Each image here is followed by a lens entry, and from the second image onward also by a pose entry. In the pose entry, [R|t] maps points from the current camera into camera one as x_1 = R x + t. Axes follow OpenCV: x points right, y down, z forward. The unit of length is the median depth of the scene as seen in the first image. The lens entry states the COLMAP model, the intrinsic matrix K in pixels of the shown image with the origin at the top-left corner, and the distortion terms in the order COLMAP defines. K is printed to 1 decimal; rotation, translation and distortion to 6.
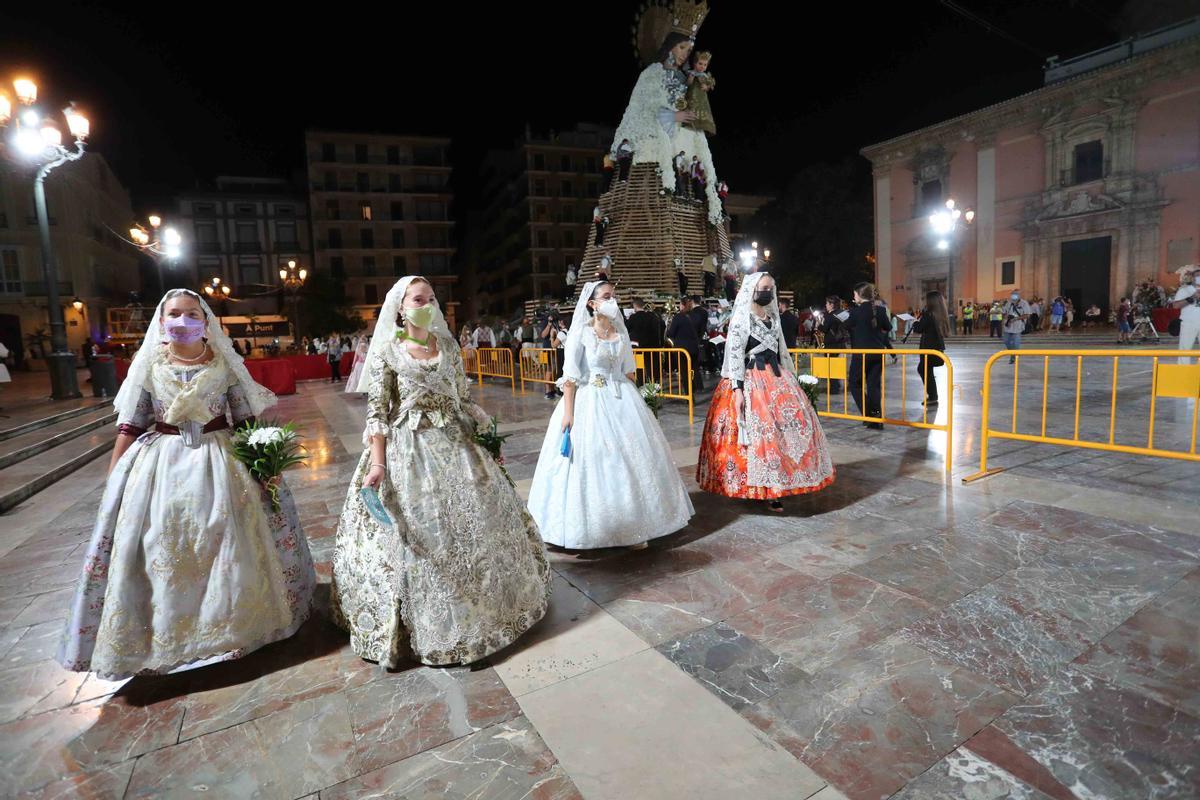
lens RADIAL K [[581.7, 0, 599.1], [0, 581.7, 394.9], [0, 0, 1]] dist [-0.071677, 0.030333]
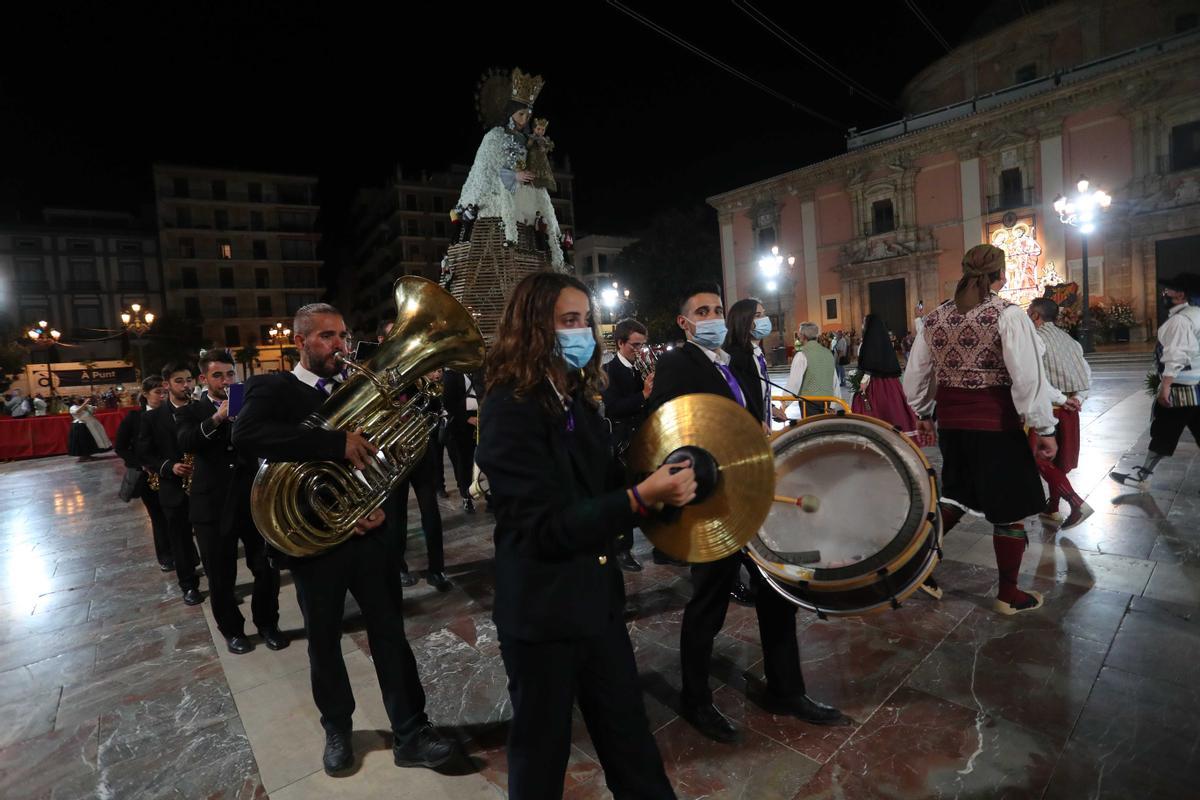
lens RADIAL K [[581.7, 0, 599.1], [0, 581.7, 394.9], [0, 0, 1]] dist [-0.071677, 0.030333]
pose [[0.981853, -0.034762, 0.186429, 0.040478], [0.045448, 0.997541, -0.053352, -0.001058], [-0.184116, 0.060857, 0.981019, -0.049918]]
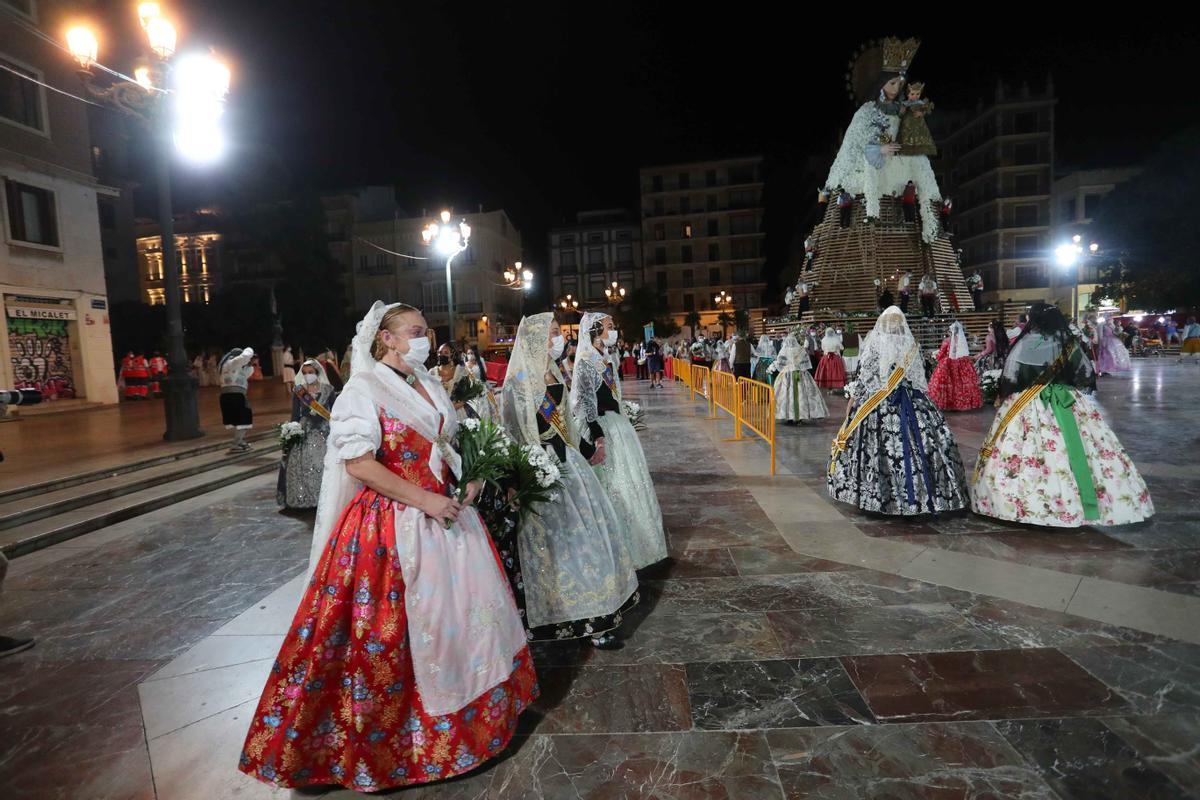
lens RADIAL K [[581.7, 0, 599.1], [0, 581.7, 394.9], [0, 0, 1]] dist [-0.071677, 0.030333]
pose [[0.838374, 0.051848, -0.542624, 0.171572], [-0.051520, 0.998547, 0.015811, -0.002741], [0.542656, 0.014701, 0.839827, -0.118868]]
